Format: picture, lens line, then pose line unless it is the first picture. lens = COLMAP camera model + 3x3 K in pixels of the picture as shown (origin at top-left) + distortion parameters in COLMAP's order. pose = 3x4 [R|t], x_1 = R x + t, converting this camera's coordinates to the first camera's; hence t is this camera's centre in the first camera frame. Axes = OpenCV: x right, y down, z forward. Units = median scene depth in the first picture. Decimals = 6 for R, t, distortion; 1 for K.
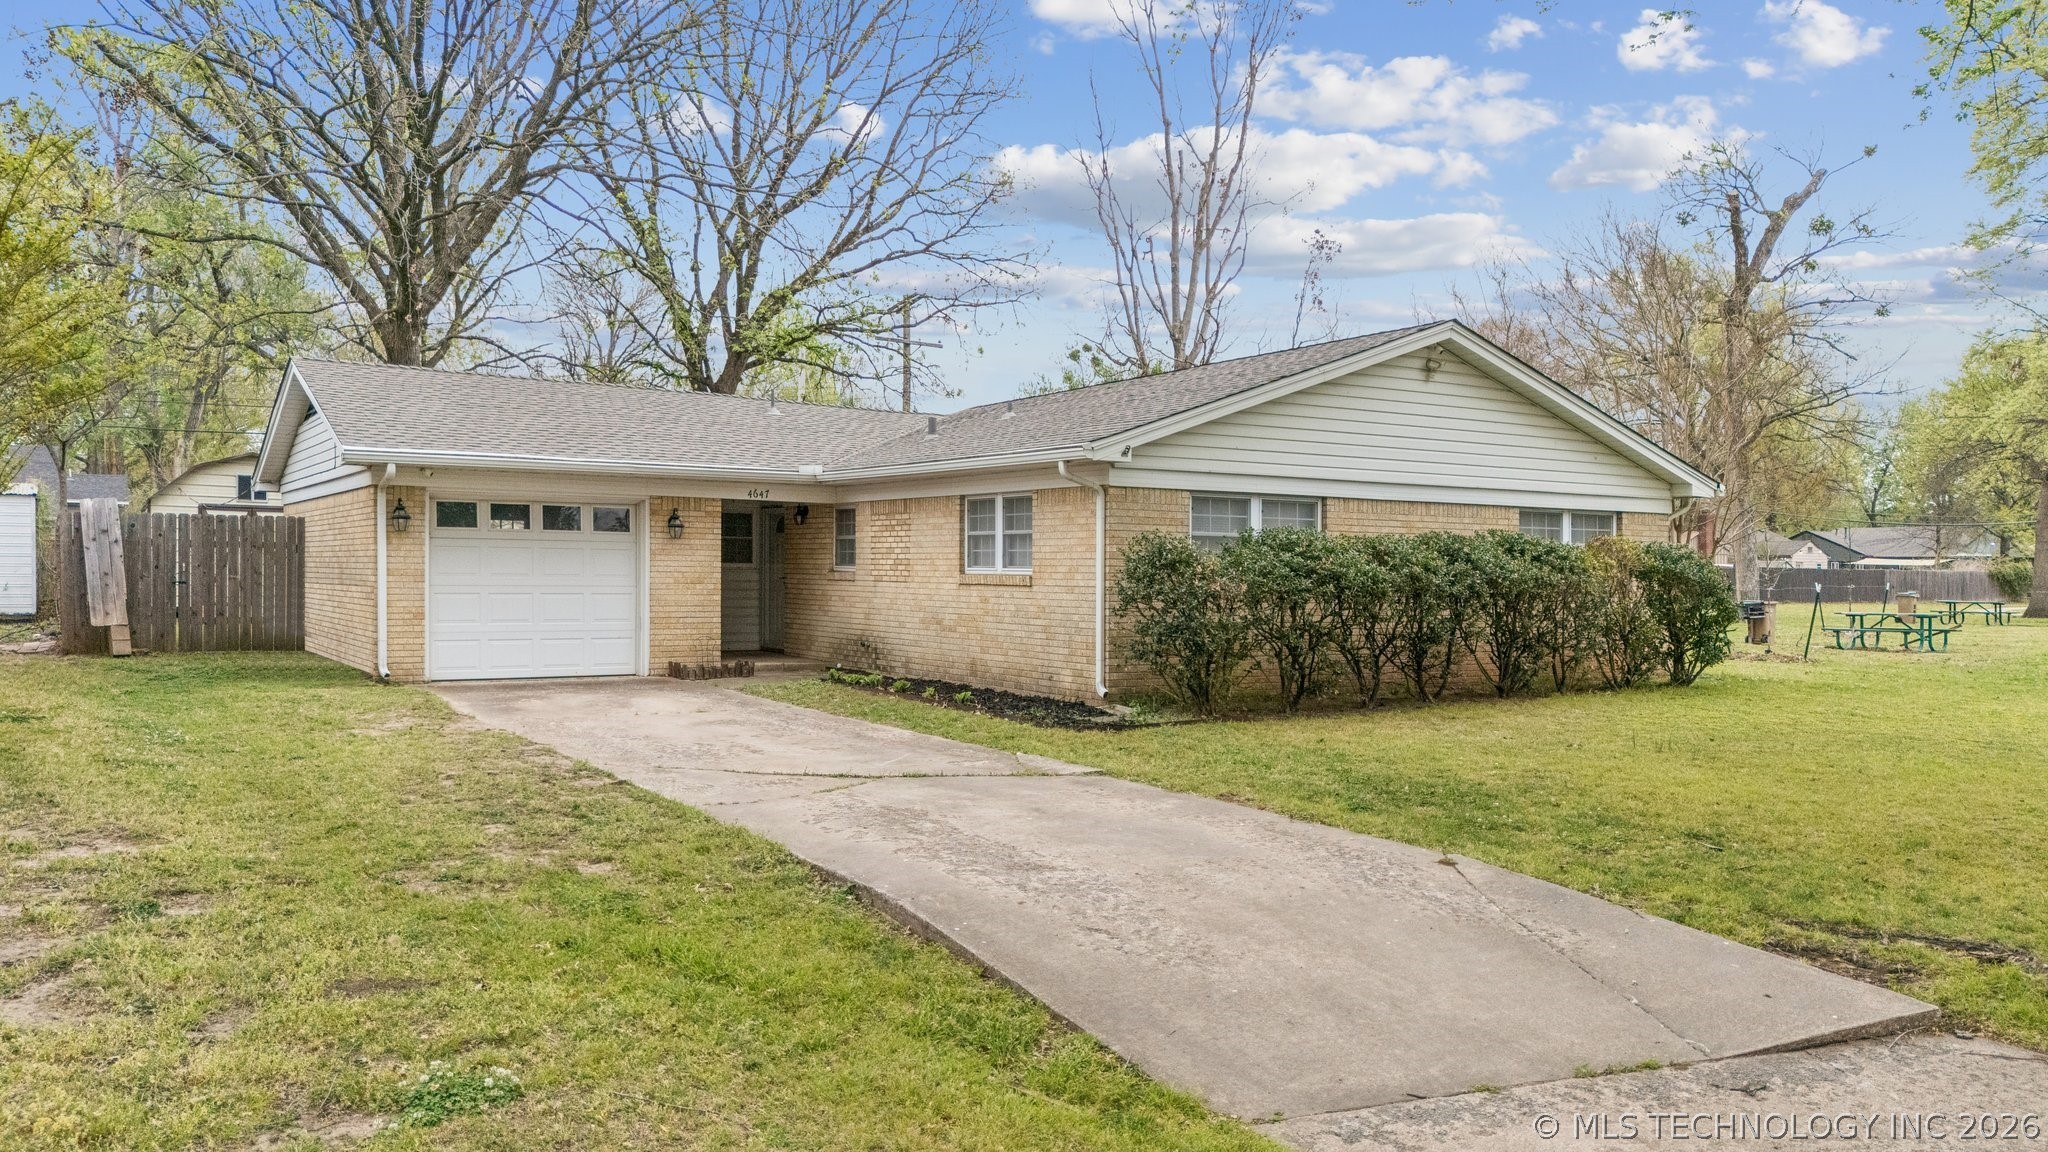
lens RADIAL K [[1487.4, 0, 972.3], [0, 1487.4, 577.3], [0, 0, 1]] dist [0.070089, -0.064071]
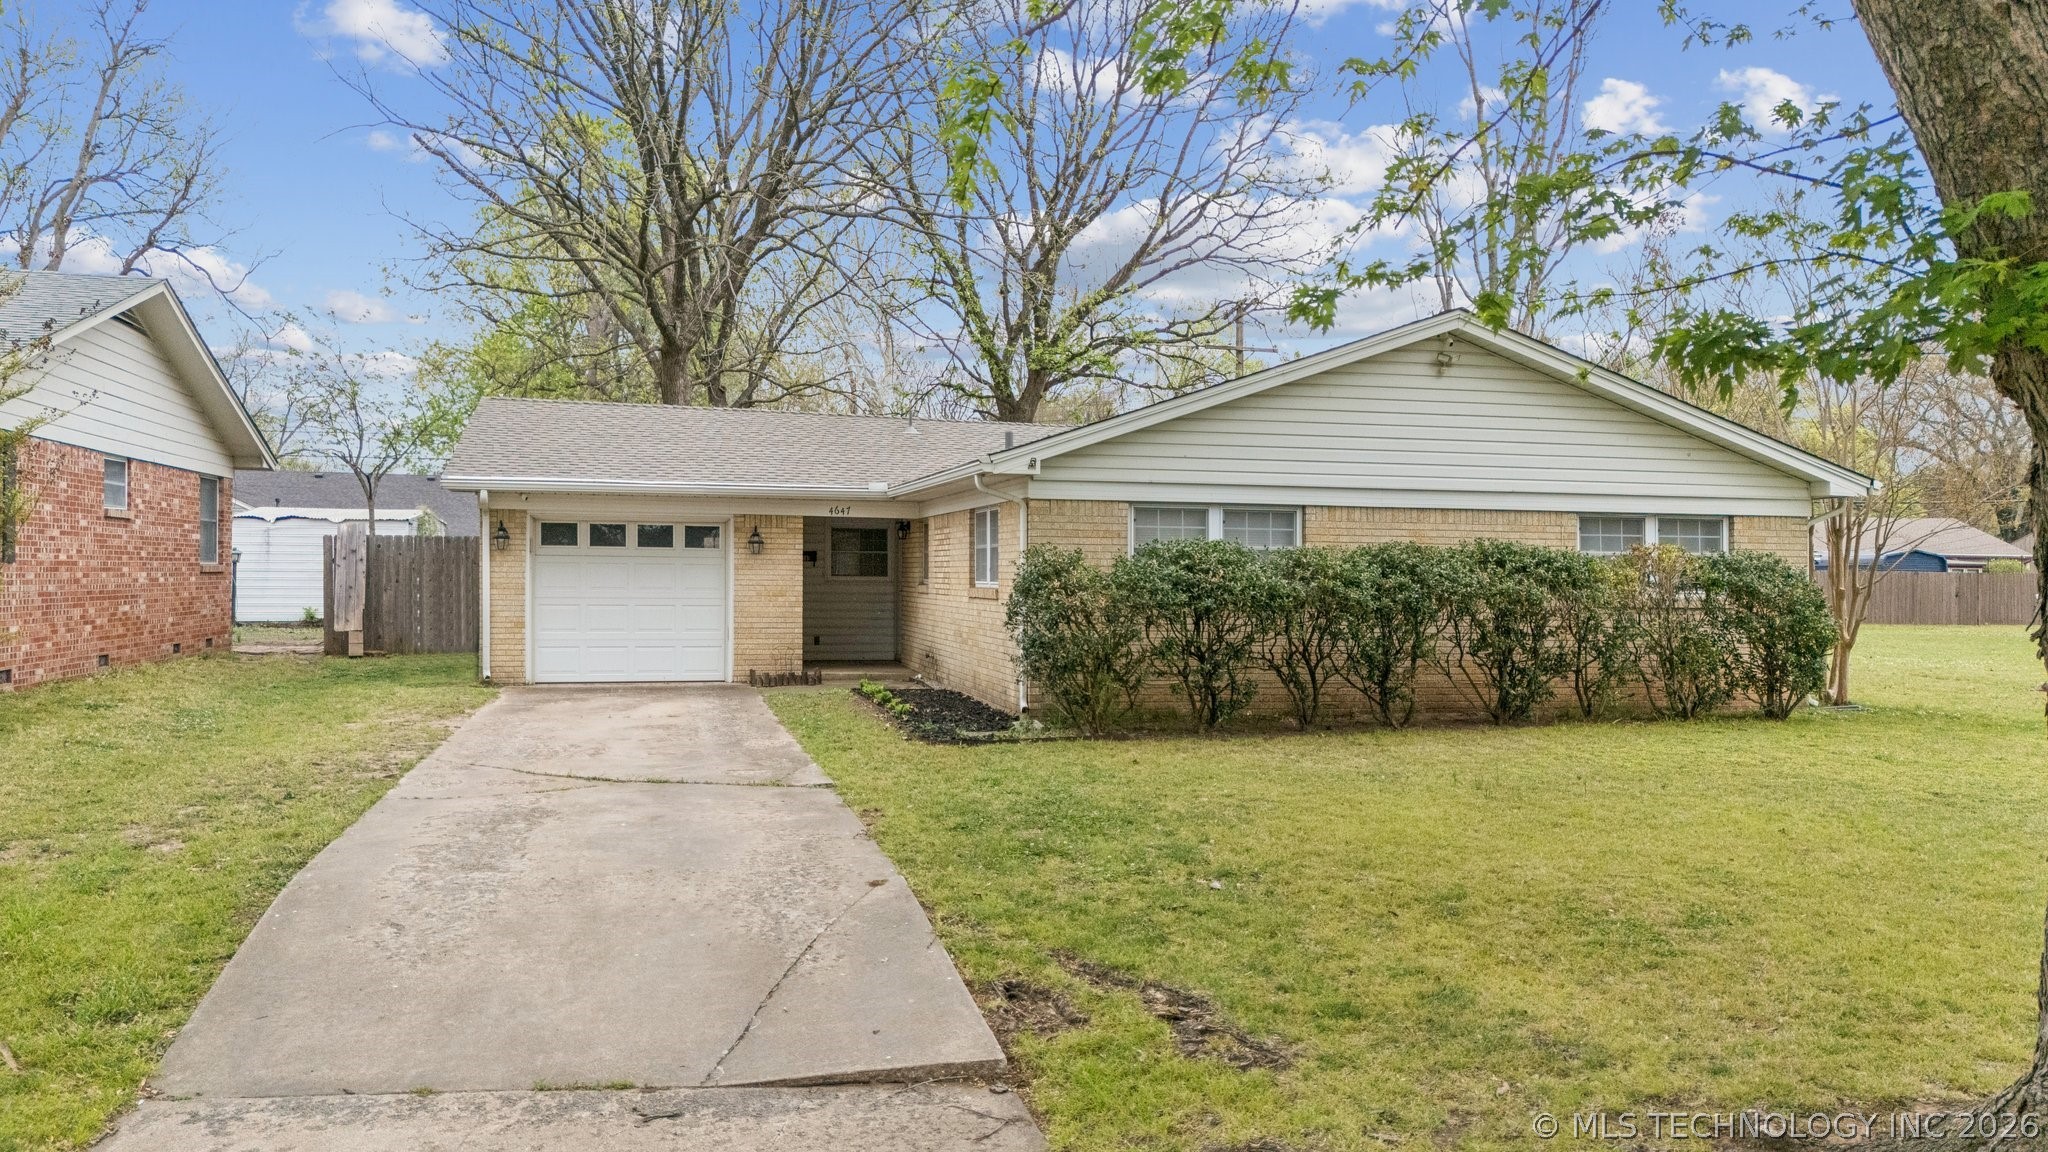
lens RADIAL K [[1487.4, 0, 972.3], [0, 1487.4, 577.3], [0, 0, 1]] dist [0.070089, -0.064071]
pose [[0.950060, -0.002415, -0.312057, 0.318495], [-0.000062, 0.999969, -0.007927, -0.001089], [0.312066, 0.007550, 0.950030, 0.042624]]
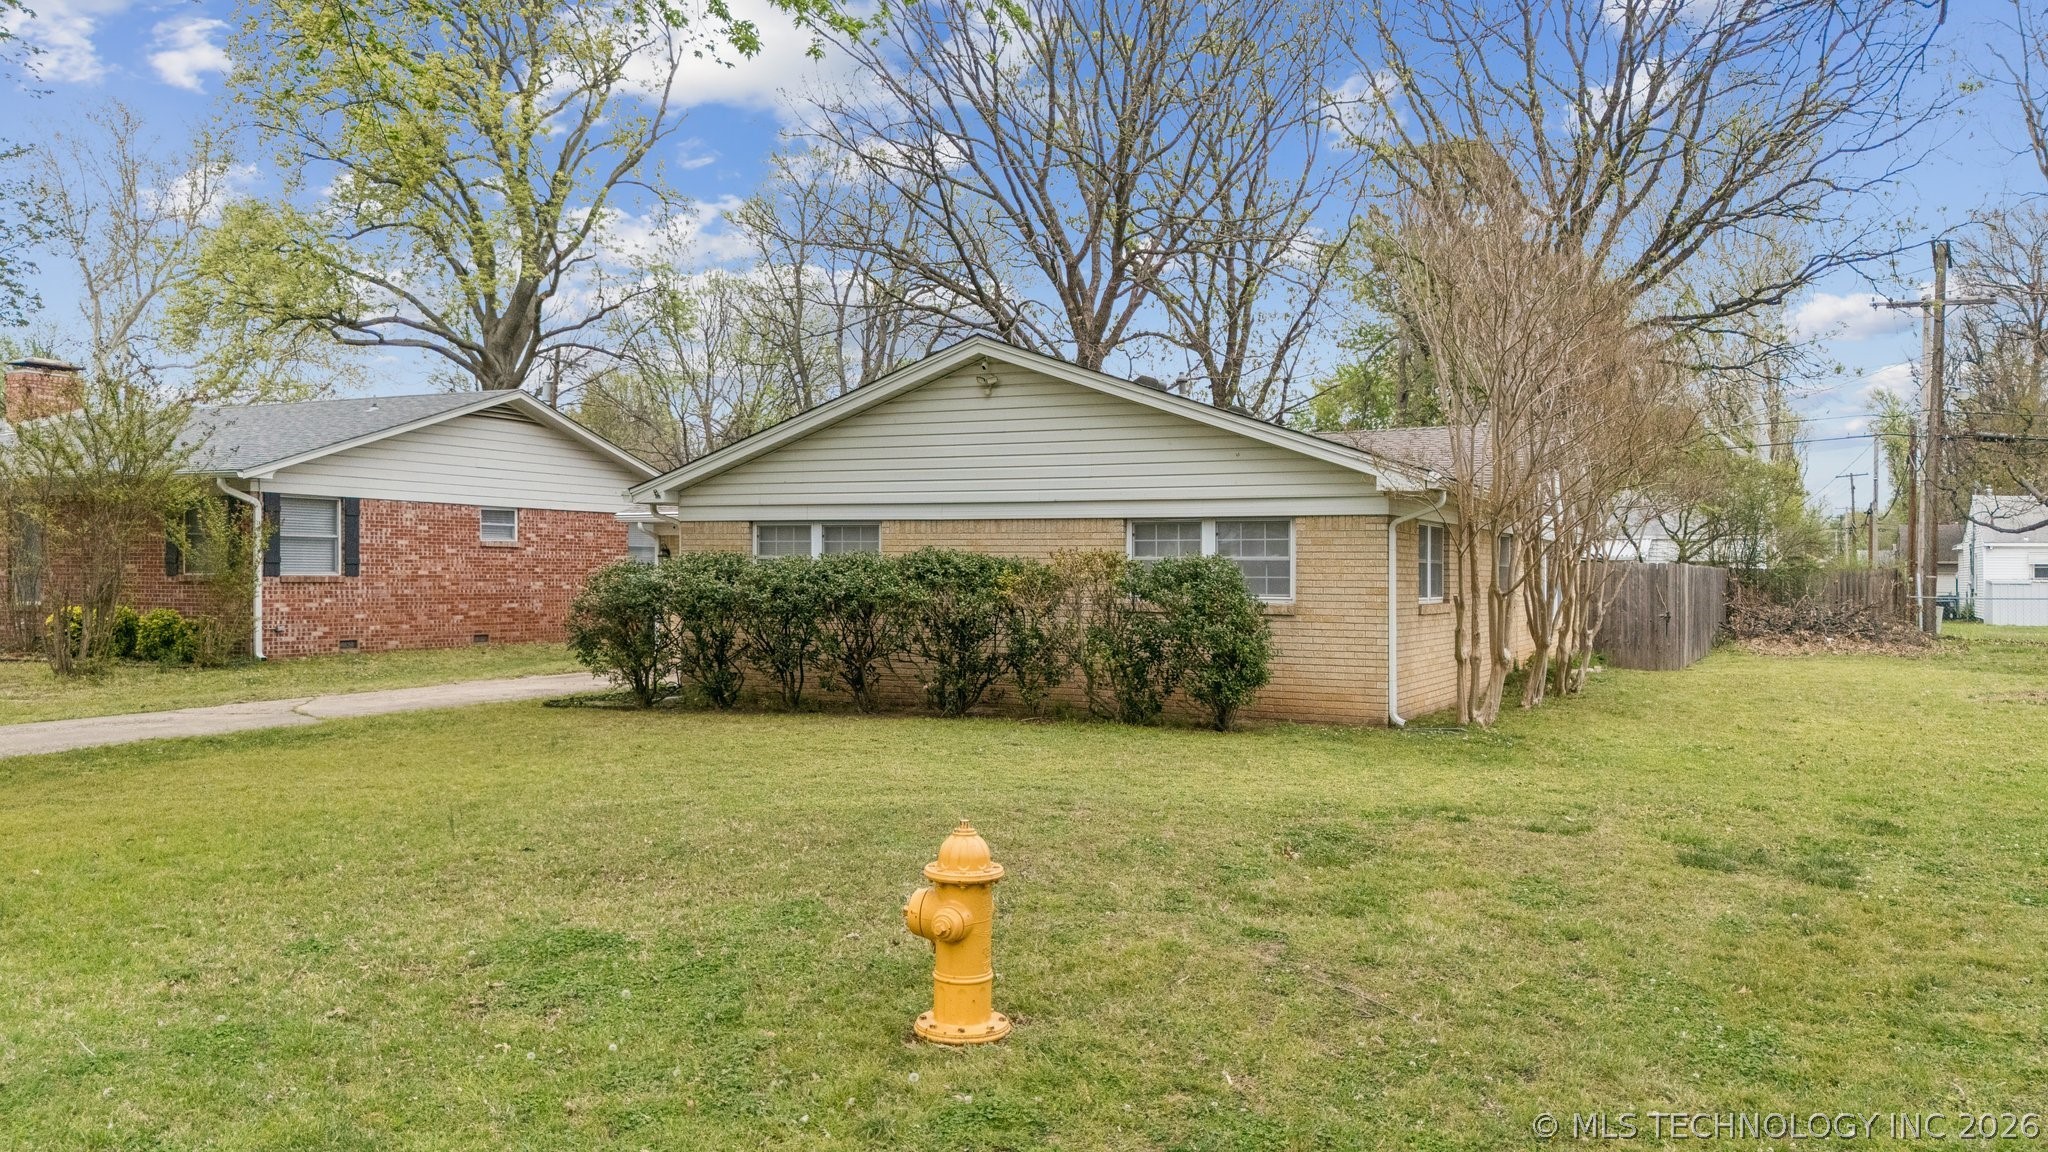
lens RADIAL K [[1487.4, 0, 972.3], [0, 1487.4, 577.3], [0, 0, 1]] dist [0.070089, -0.064071]
pose [[0.532815, -0.009550, -0.846178, 1.134557], [-0.007566, 0.999843, -0.016048, 0.004003], [0.846198, 0.014953, 0.532659, 0.468084]]
